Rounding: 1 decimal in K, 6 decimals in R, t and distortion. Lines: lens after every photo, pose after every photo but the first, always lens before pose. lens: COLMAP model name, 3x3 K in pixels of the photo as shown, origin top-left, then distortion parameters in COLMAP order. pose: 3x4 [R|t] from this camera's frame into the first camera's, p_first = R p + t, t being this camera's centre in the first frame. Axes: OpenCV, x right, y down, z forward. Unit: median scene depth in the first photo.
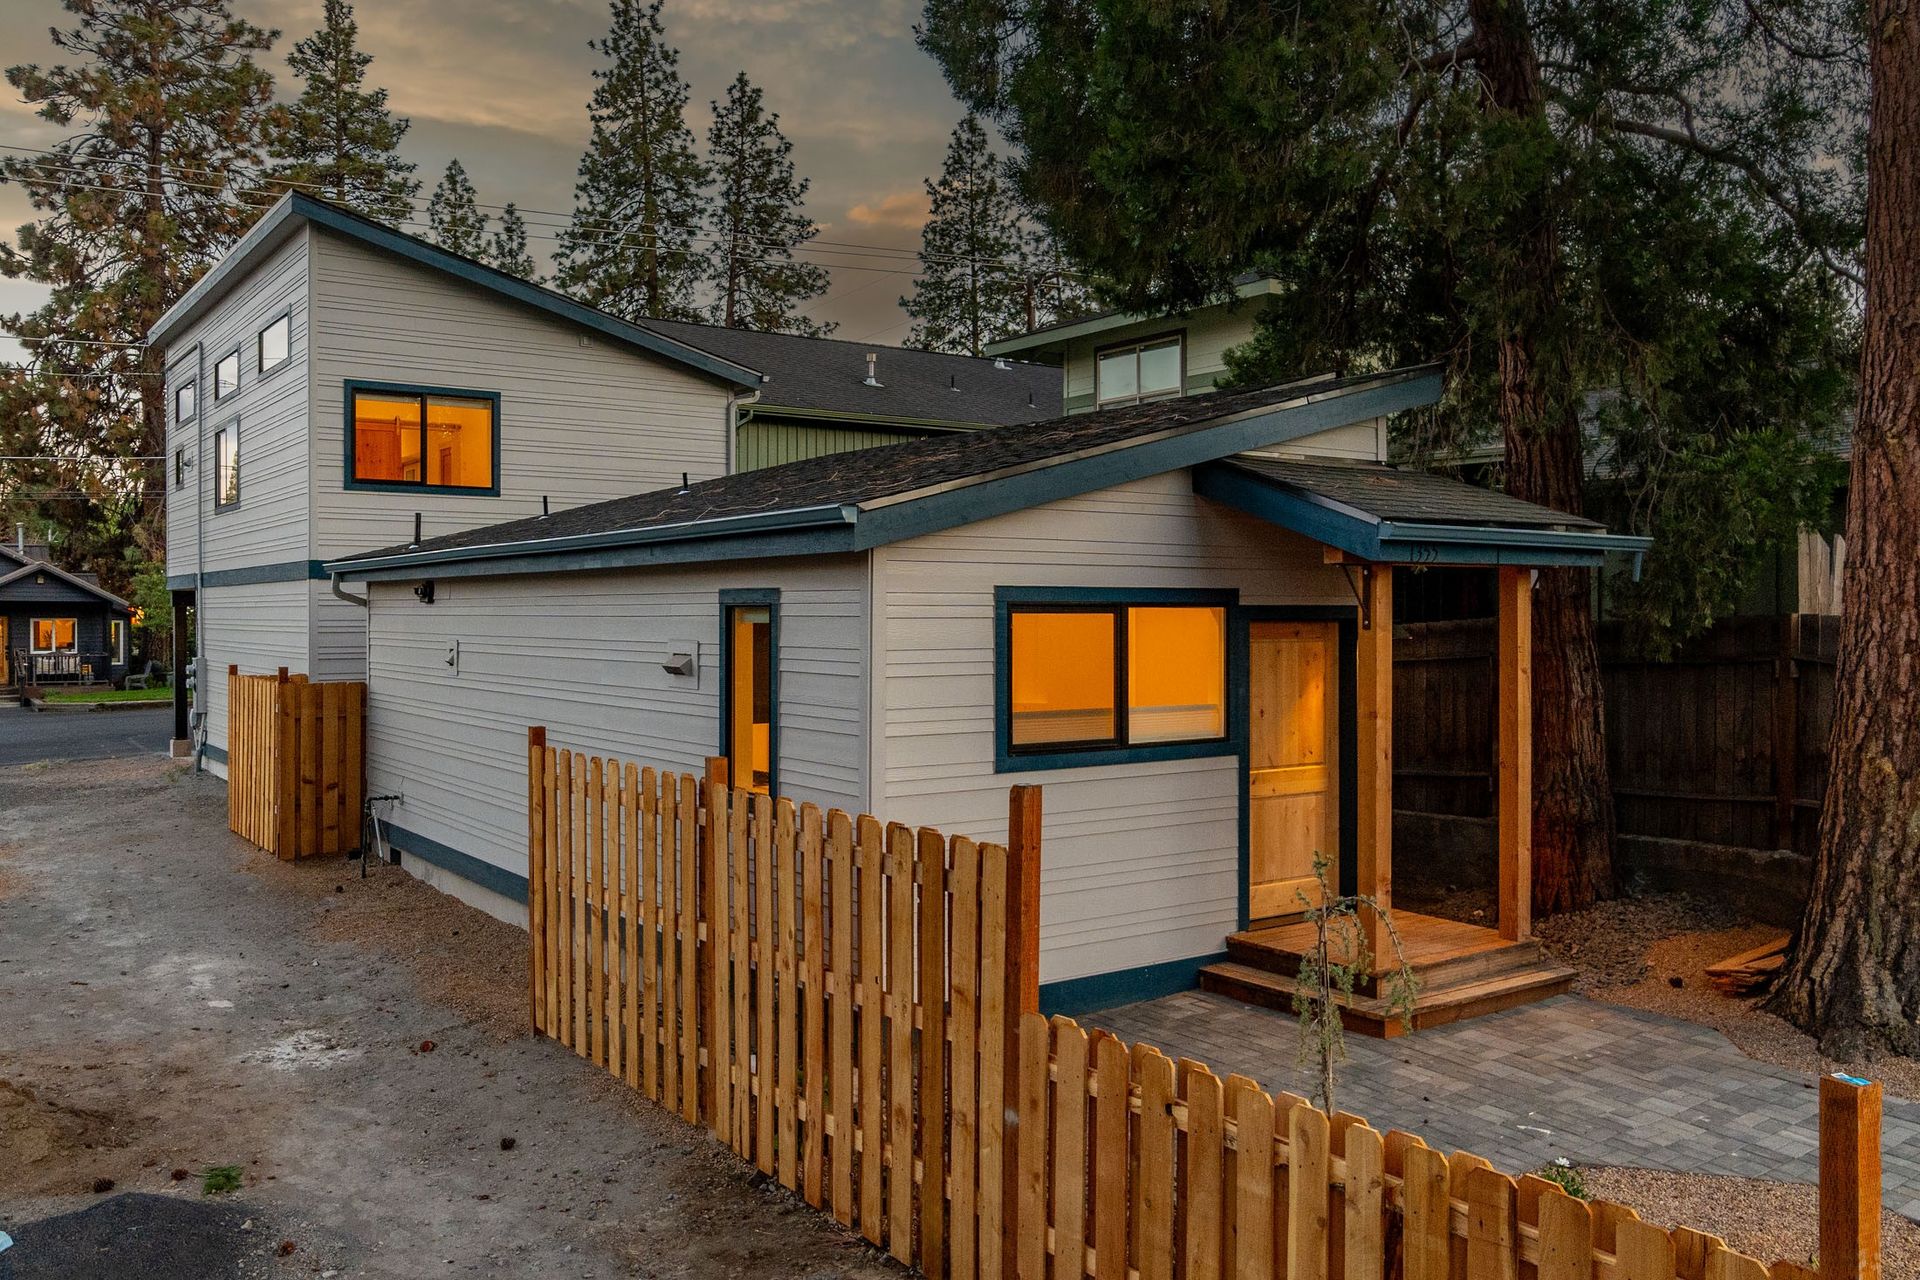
lens RADIAL K [[1502.2, 0, 960.0], [0, 1502.2, 640.0], [0, 0, 1]] dist [-0.003922, 0.012995]
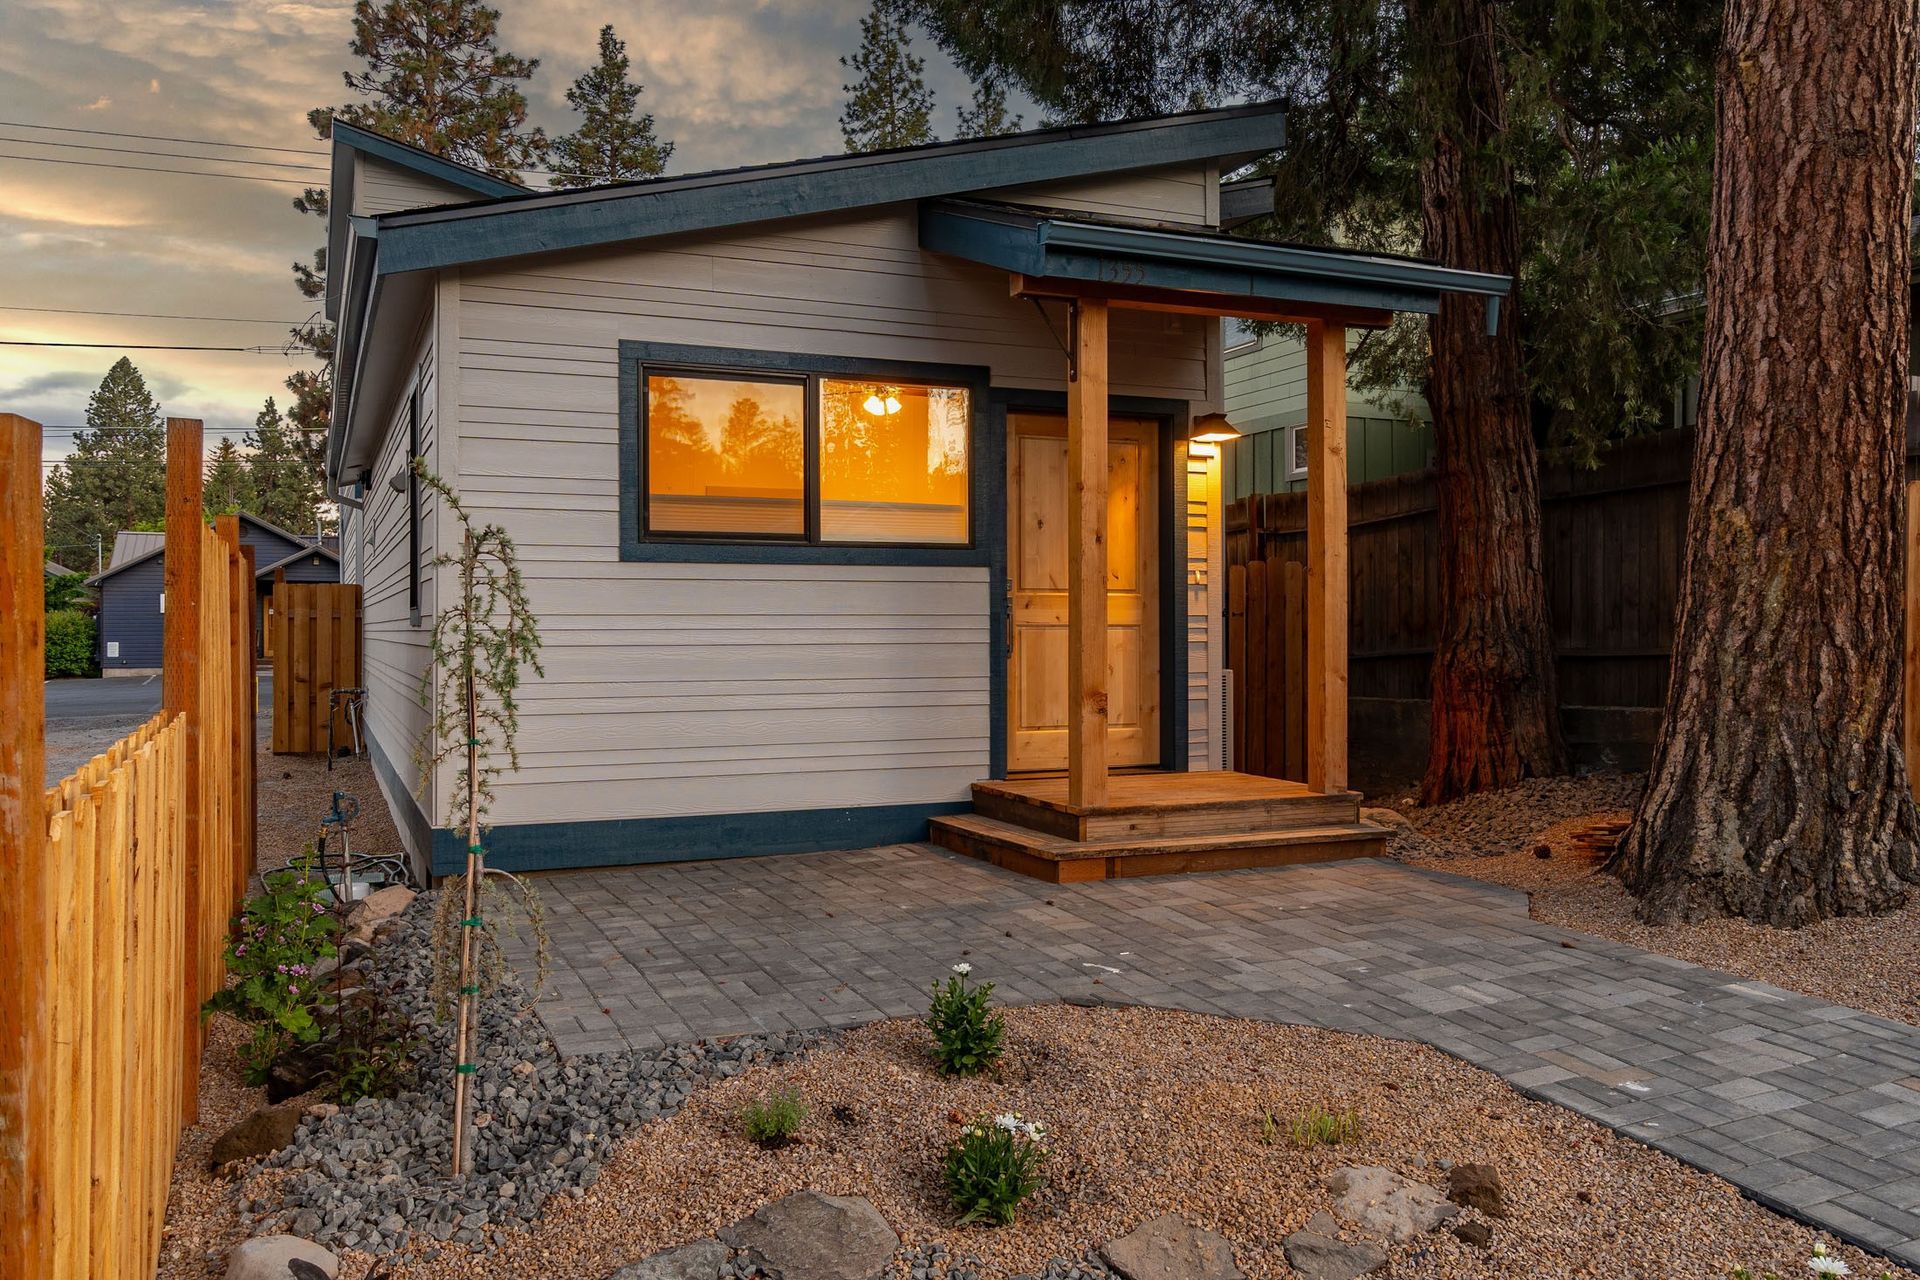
lens RADIAL K [[1456.7, 0, 960.0], [0, 1456.7, 640.0], [0, 0, 1]] dist [0.005915, 0.001511]
pose [[0.978511, -0.002736, -0.206176, 0.331360], [0.000967, 0.999962, -0.008682, 0.122802], [0.206192, 0.008296, 0.978476, 0.204450]]
